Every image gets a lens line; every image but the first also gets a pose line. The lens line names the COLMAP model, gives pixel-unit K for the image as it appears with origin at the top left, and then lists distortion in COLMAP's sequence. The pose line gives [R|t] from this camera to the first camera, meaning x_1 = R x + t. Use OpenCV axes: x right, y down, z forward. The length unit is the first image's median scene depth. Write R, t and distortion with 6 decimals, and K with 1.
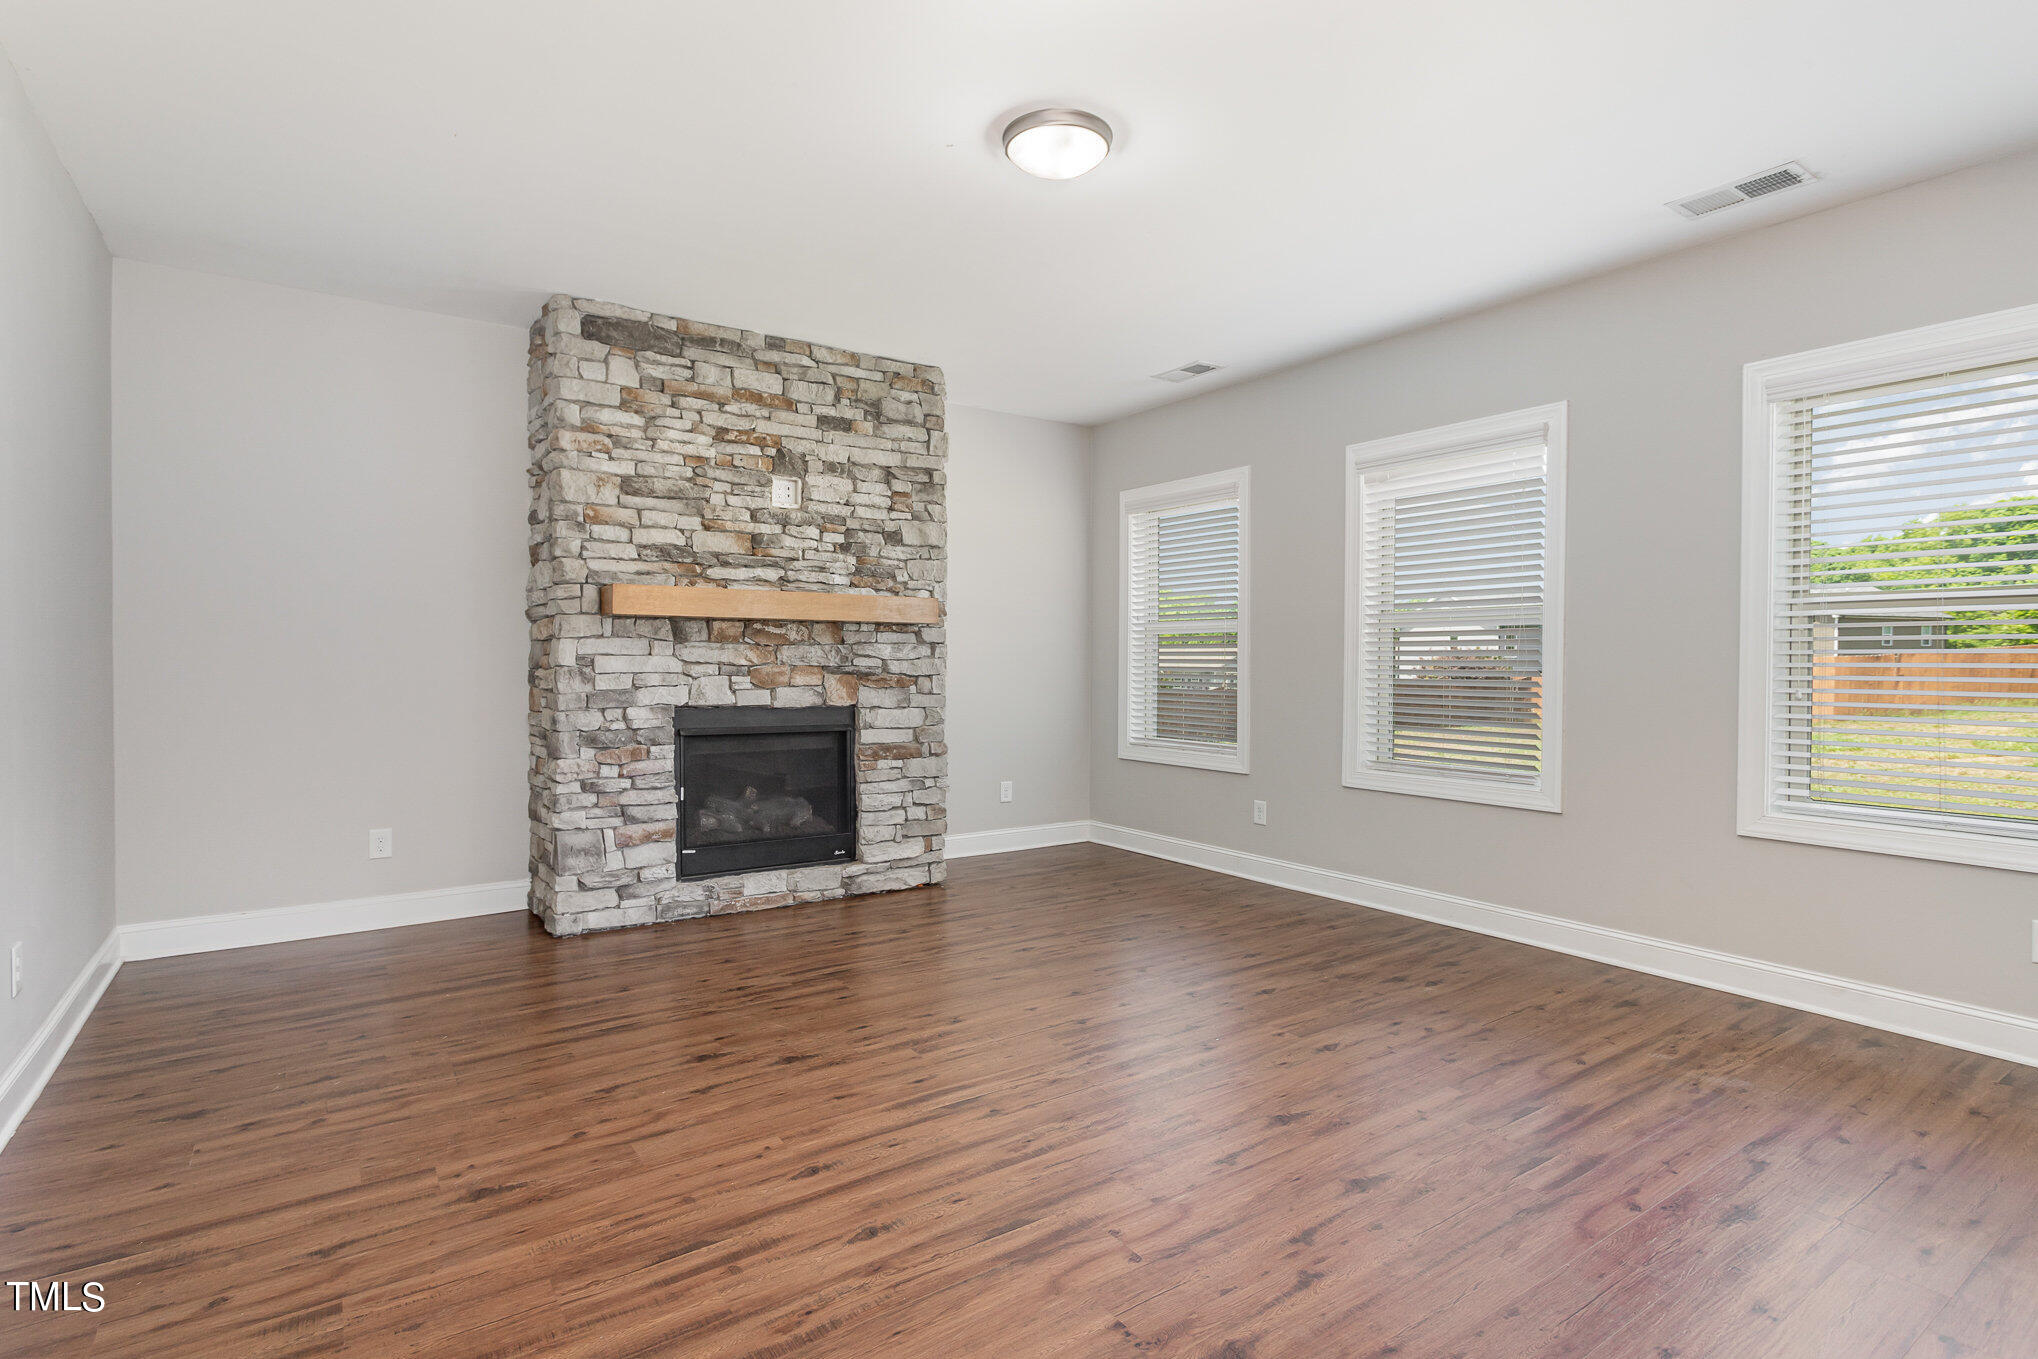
lens RADIAL K [[972.4, 0, 1013.8], [0, 972.4, 674.0], [0, 0, 1]] dist [-0.001761, 0.000320]
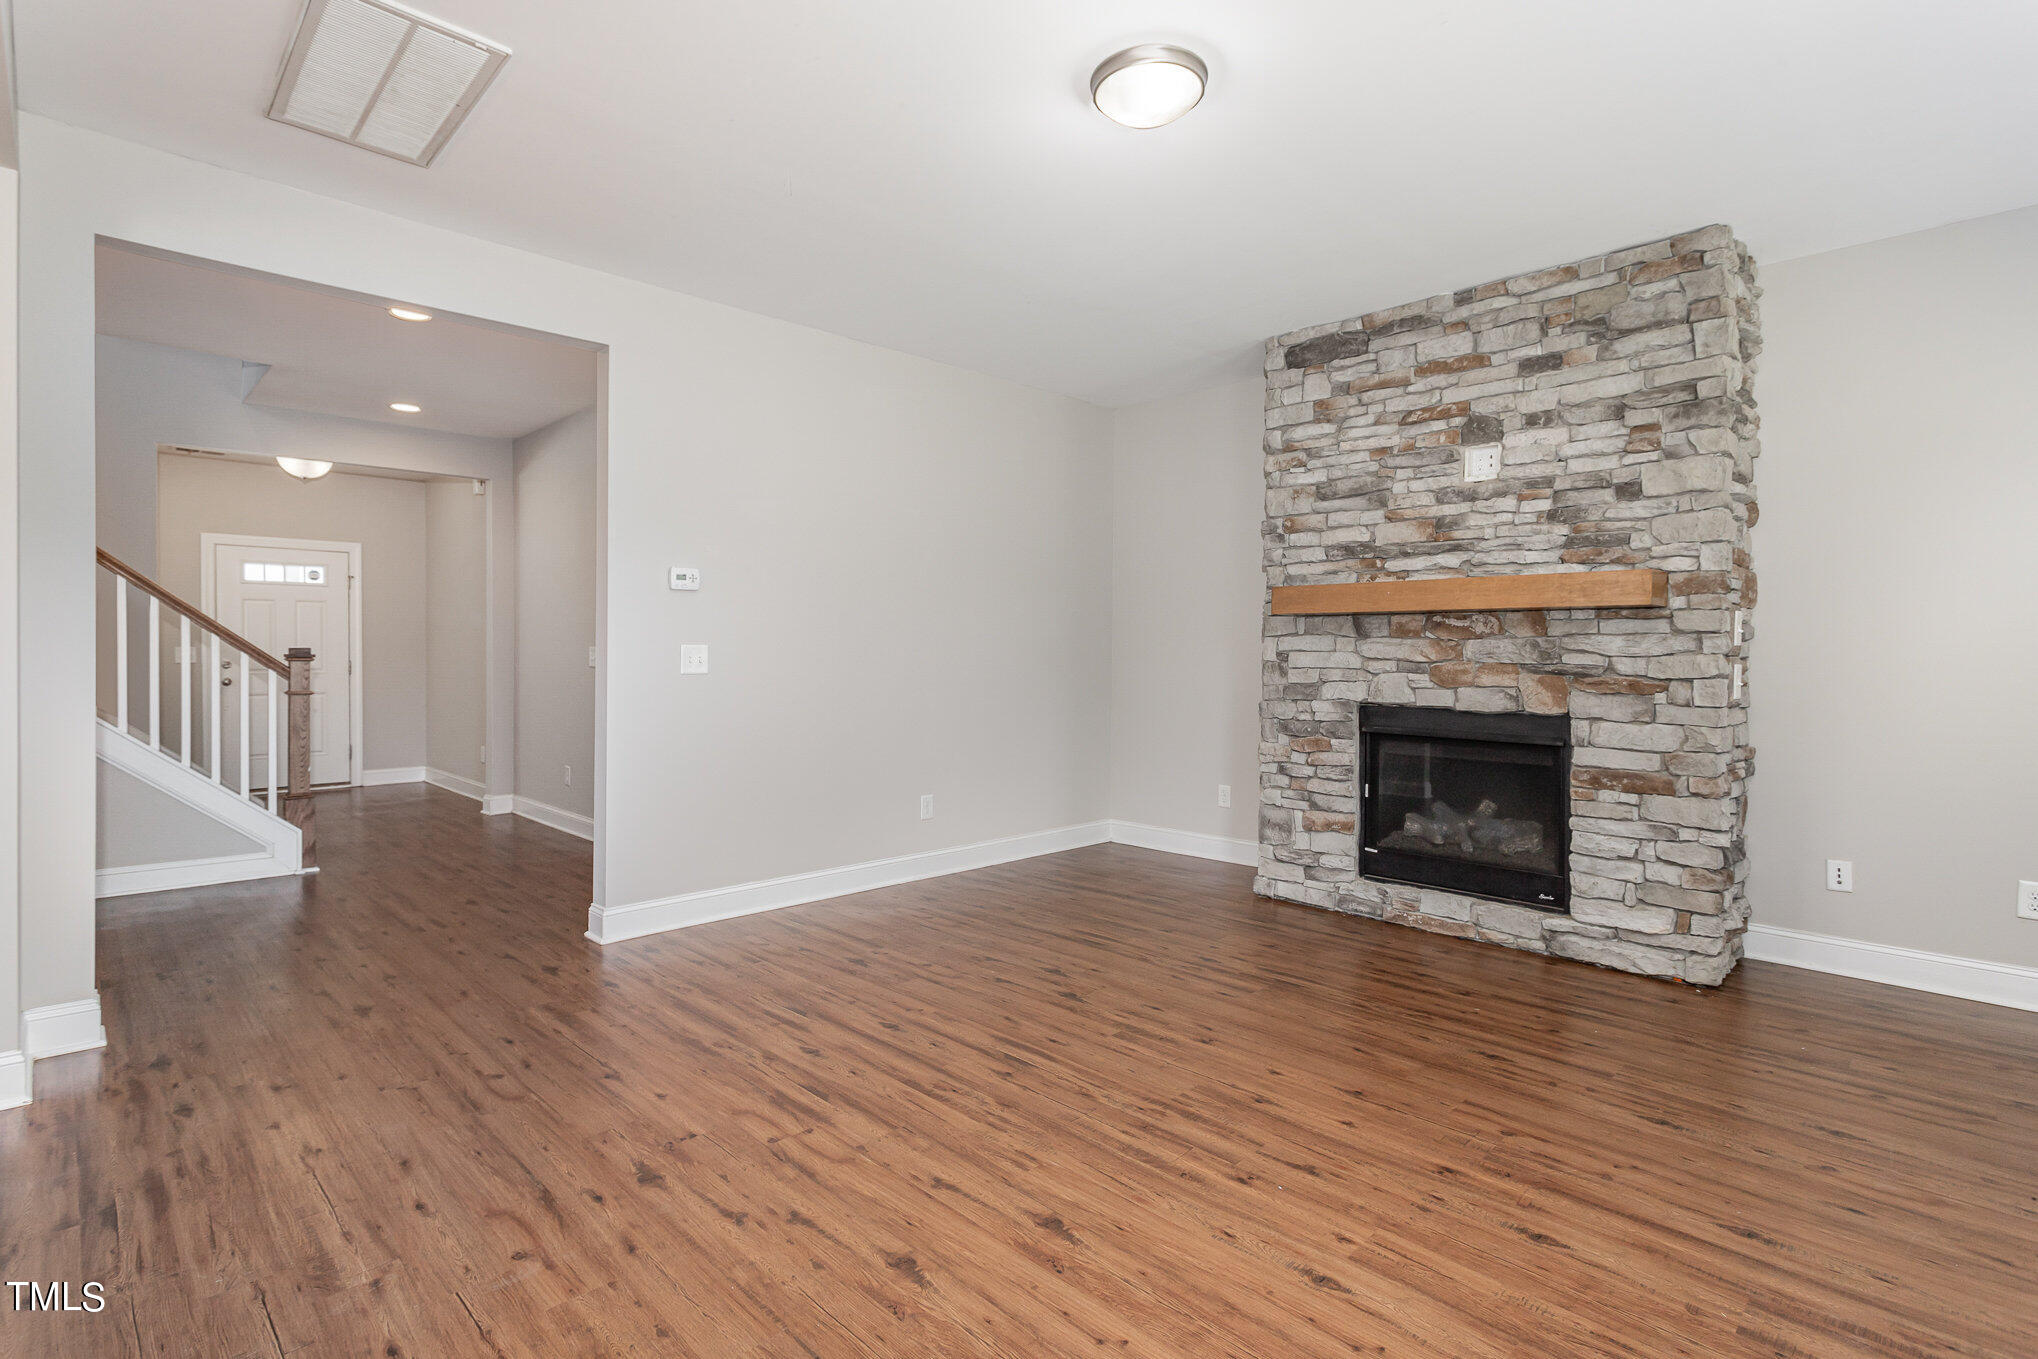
lens RADIAL K [[969.8, 0, 965.1], [0, 969.8, 663.9], [0, 0, 1]] dist [-0.000277, 0.000380]
pose [[0.171373, 0.008147, -0.985172, 0.560618], [-0.018590, 0.999815, 0.005035, -0.003601], [0.985031, 0.017451, 0.171493, 0.418543]]
